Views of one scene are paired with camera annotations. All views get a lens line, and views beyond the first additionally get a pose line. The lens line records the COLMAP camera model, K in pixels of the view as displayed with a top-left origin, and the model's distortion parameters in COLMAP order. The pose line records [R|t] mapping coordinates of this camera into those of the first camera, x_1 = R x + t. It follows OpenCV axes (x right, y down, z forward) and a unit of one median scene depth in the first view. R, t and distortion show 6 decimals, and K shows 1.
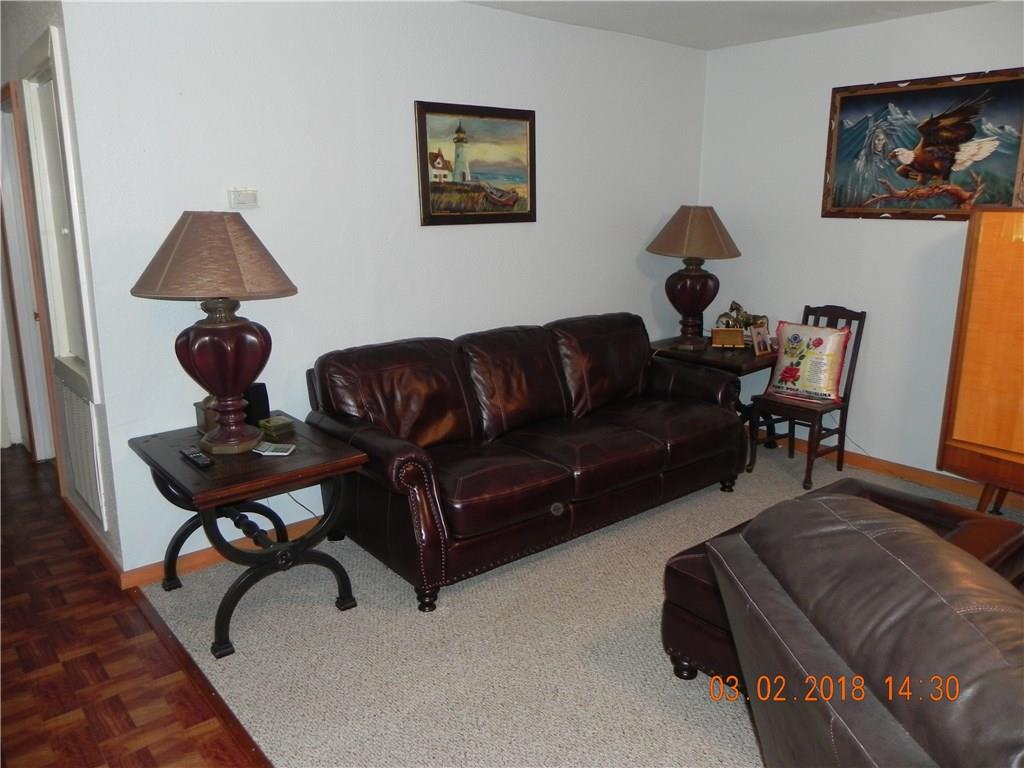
lens RADIAL K [[768.5, 0, 512.7], [0, 768.5, 381.3], [0, 0, 1]] dist [0.001649, 0.001753]
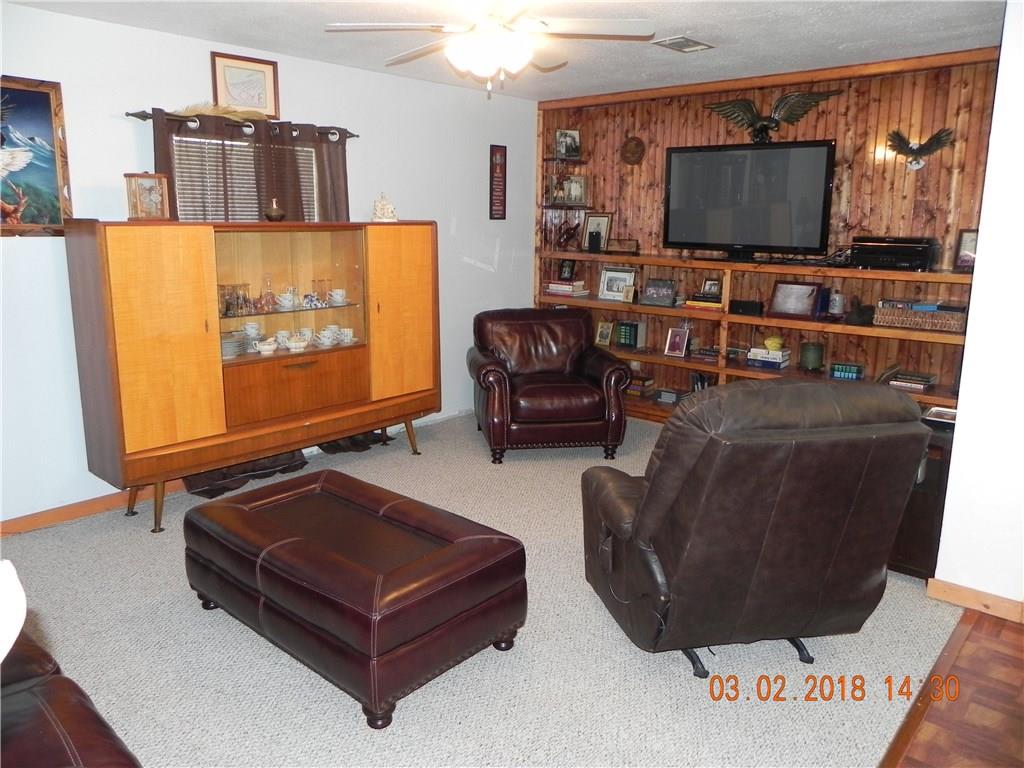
lens RADIAL K [[768.5, 0, 512.7], [0, 768.5, 381.7], [0, 0, 1]] dist [0.001649, 0.001753]
pose [[-0.145078, -0.212597, 0.966310, -0.436130], [0.210600, 0.947627, 0.240106, -0.144260], [-0.966747, 0.238339, -0.092707, 0.571422]]
